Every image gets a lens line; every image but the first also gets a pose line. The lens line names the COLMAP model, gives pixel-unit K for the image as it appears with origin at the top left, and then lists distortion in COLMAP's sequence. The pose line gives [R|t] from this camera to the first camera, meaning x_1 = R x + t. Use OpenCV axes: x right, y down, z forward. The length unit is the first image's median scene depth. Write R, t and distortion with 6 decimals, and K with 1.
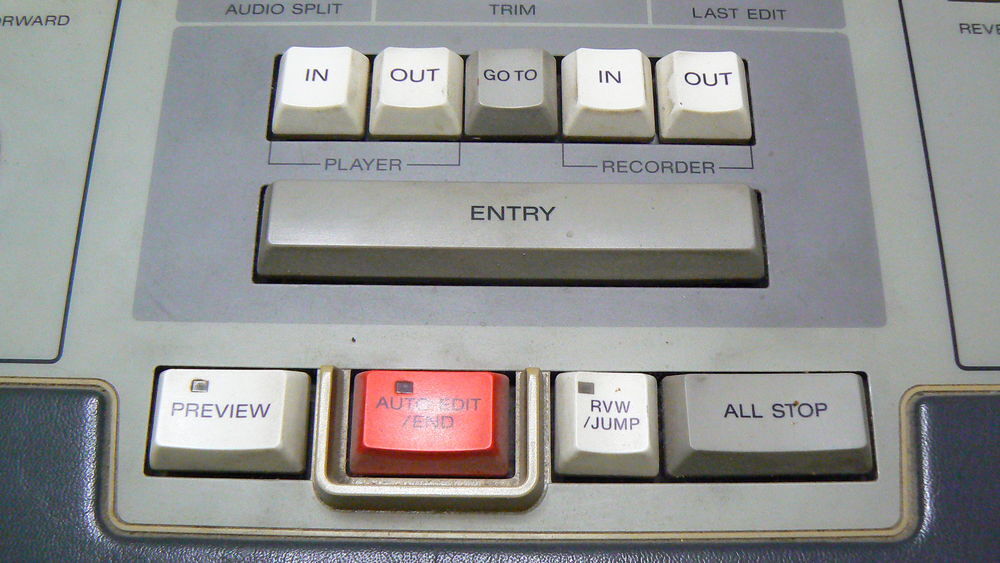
lens RADIAL K [[1077.7, 0, 494.7], [0, 1077.7, 289.1], [0, 0, 1]] dist [-0.167329, 0.000000]
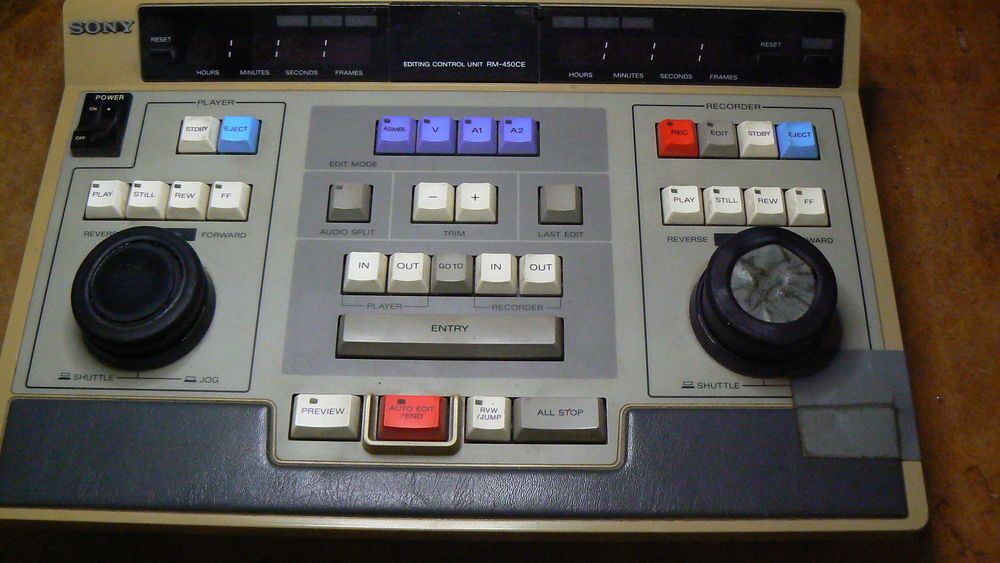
lens RADIAL K [[1115.6, 0, 498.5], [0, 1115.6, 278.1], [0, 0, 1]] dist [-0.146360, 0.000000]
pose [[0.999976, 0.002178, -0.006640, 0.135918], [-0.002915, 0.993579, -0.113104, 0.091508], [0.006352, 0.113121, 0.993561, -1.370392]]
